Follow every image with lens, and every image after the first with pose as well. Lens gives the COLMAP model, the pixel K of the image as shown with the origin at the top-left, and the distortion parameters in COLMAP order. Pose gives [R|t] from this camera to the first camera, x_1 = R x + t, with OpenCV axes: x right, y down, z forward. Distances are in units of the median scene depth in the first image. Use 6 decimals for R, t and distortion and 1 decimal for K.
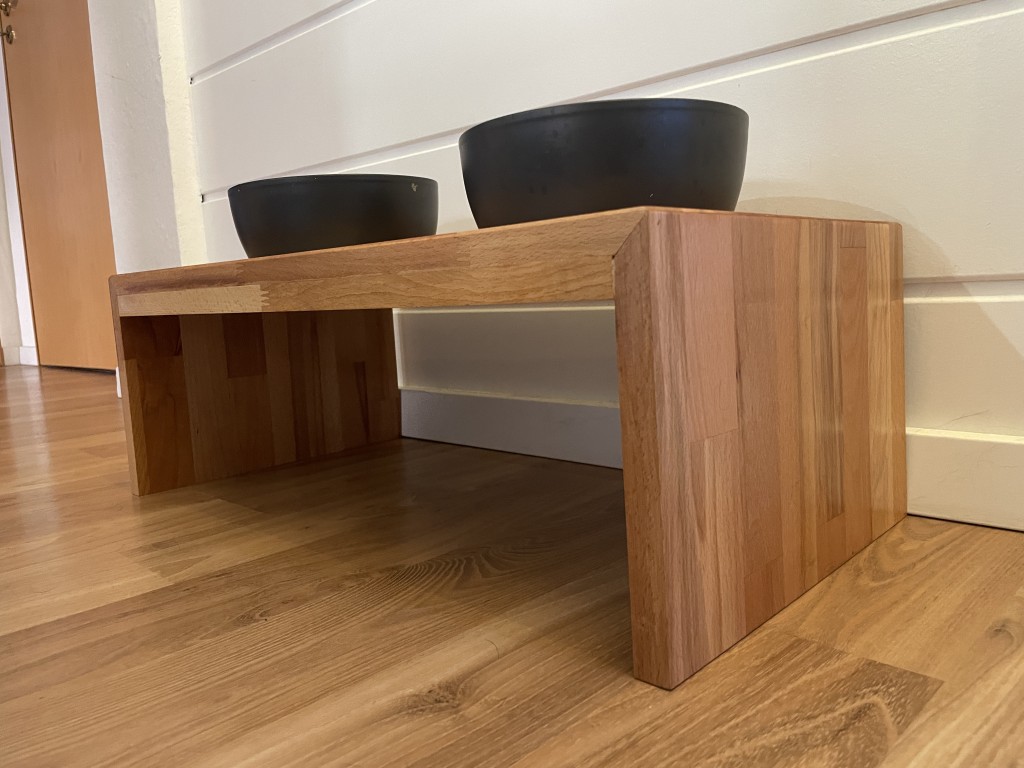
lens RADIAL K [[809.5, 0, 512.0], [0, 809.5, 384.0], [0, 0, 1]] dist [0.075389, -0.120205]
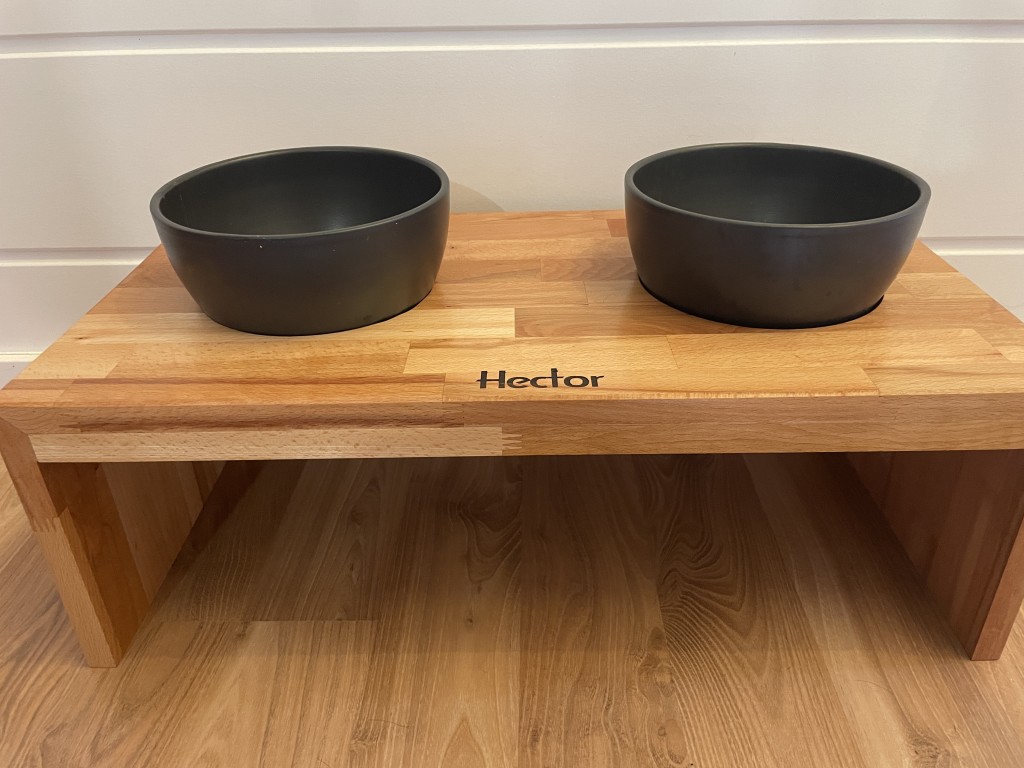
lens RADIAL K [[809.5, 0, 512.0], [0, 809.5, 384.0], [0, 0, 1]] dist [0.075389, -0.120205]
pose [[0.712760, -0.320923, 0.623684, -0.874425], [0.057693, 0.913000, 0.403860, -0.536036], [-0.699031, -0.251873, 0.669265, 0.532620]]
